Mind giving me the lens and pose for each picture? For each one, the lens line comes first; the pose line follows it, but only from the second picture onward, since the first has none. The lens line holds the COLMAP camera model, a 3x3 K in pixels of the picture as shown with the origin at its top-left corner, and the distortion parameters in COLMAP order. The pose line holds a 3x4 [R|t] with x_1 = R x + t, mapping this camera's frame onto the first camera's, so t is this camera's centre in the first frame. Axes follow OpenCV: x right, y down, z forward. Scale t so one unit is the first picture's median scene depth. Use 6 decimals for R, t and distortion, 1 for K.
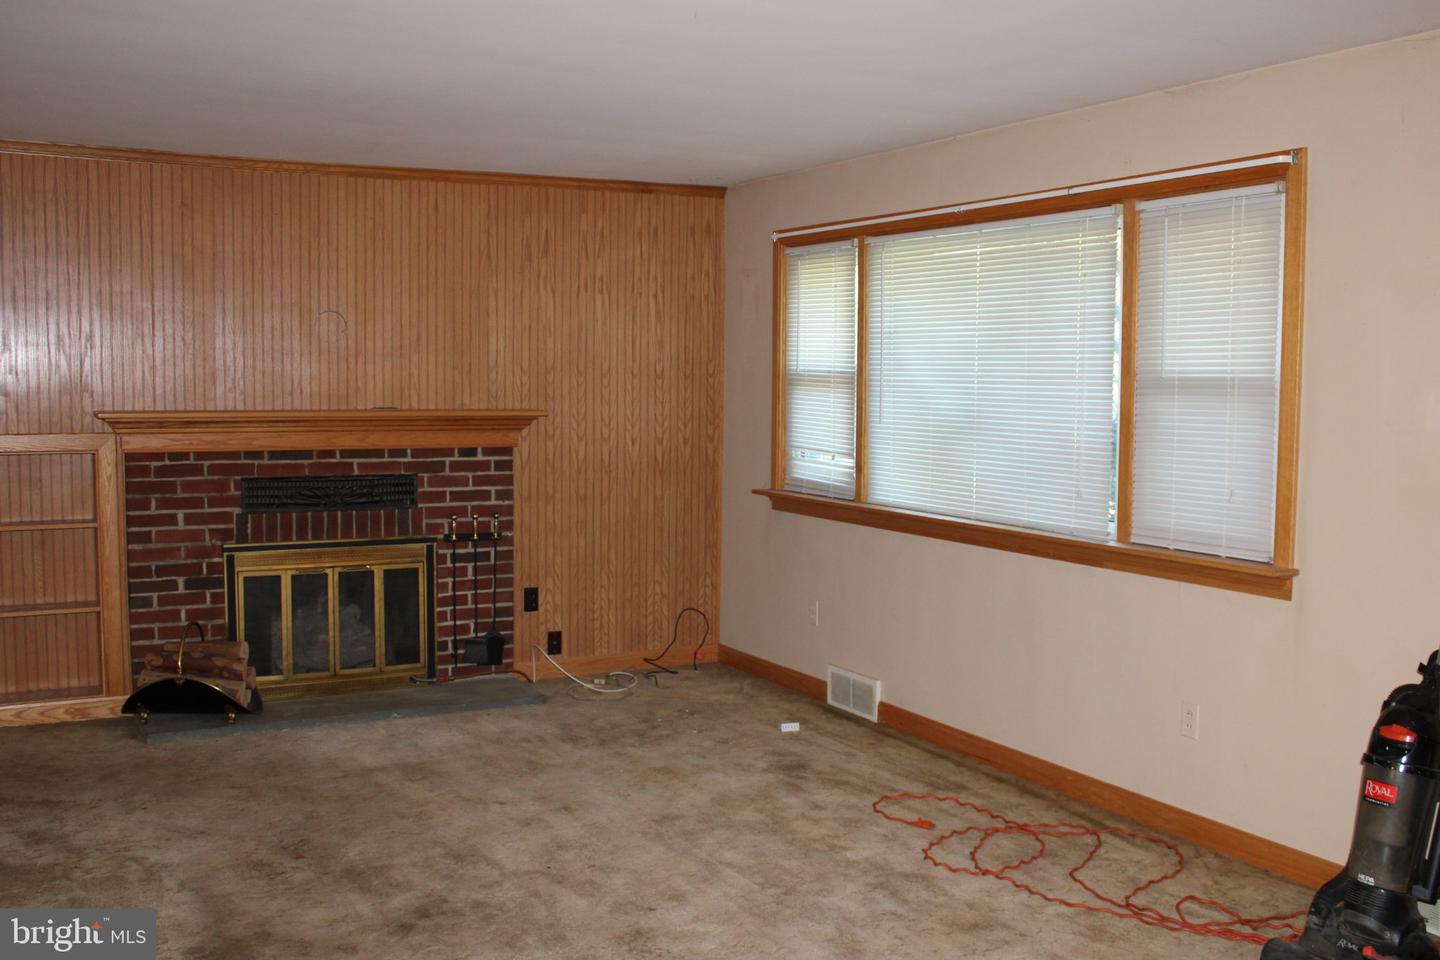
lens RADIAL K [[1404.1, 0, 720.0], [0, 1404.1, 480.0], [0, 0, 1]] dist [-0.110867, 0.031164]
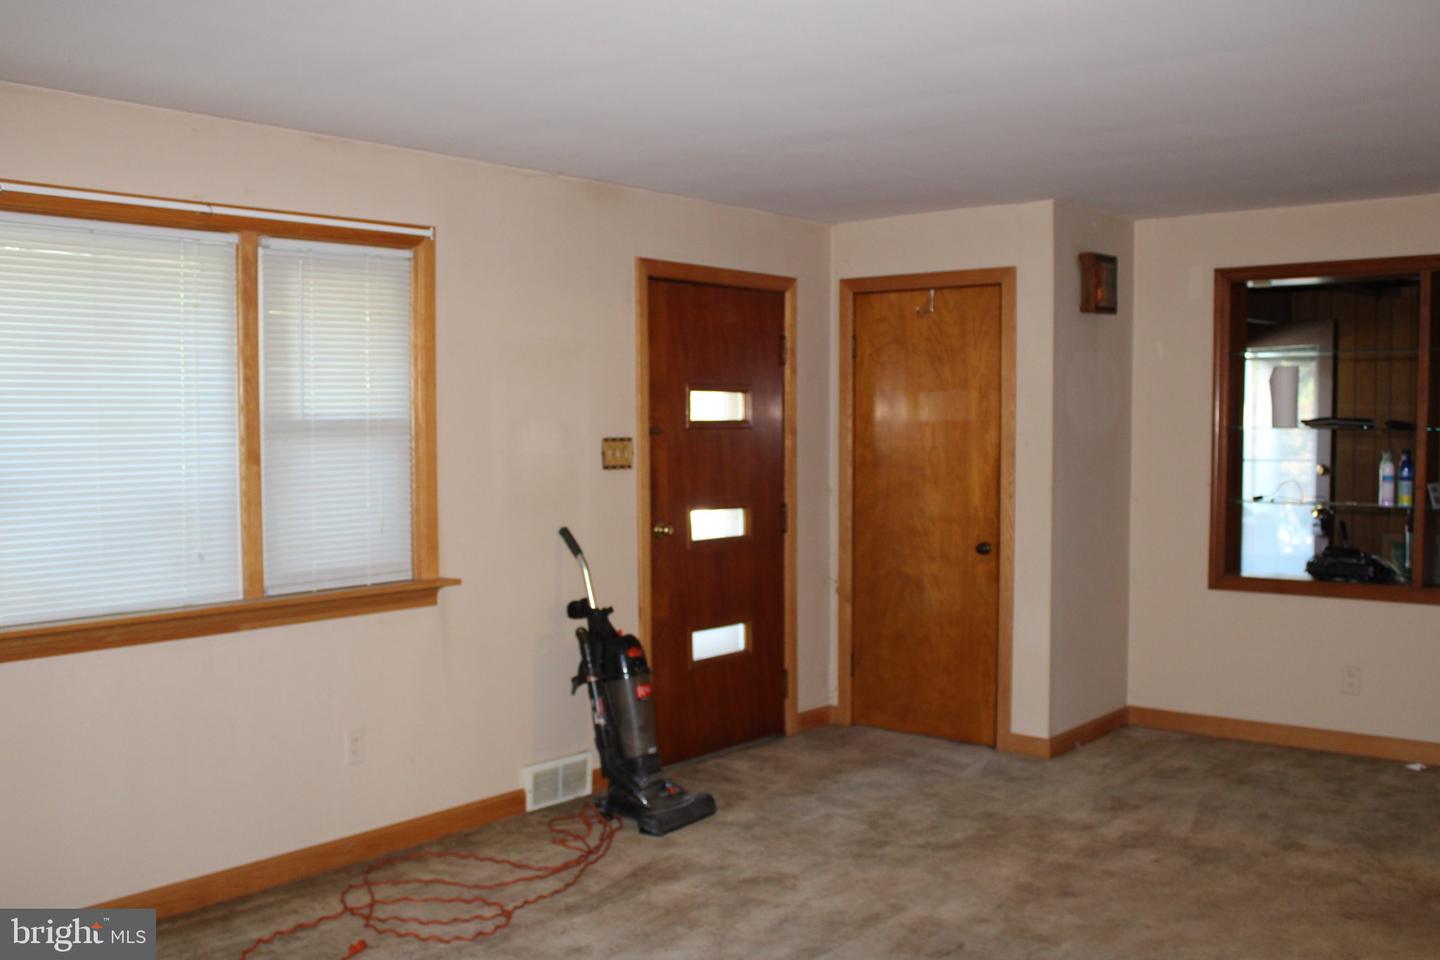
lens RADIAL K [[1404.1, 0, 720.0], [0, 1404.1, 480.0], [0, 0, 1]] dist [-0.110867, 0.031164]
pose [[-0.379252, -0.051309, 0.923870, -0.729431], [0.070987, 0.993905, 0.084339, -0.096427], [-0.922566, 0.097568, -0.373298, 1.125338]]
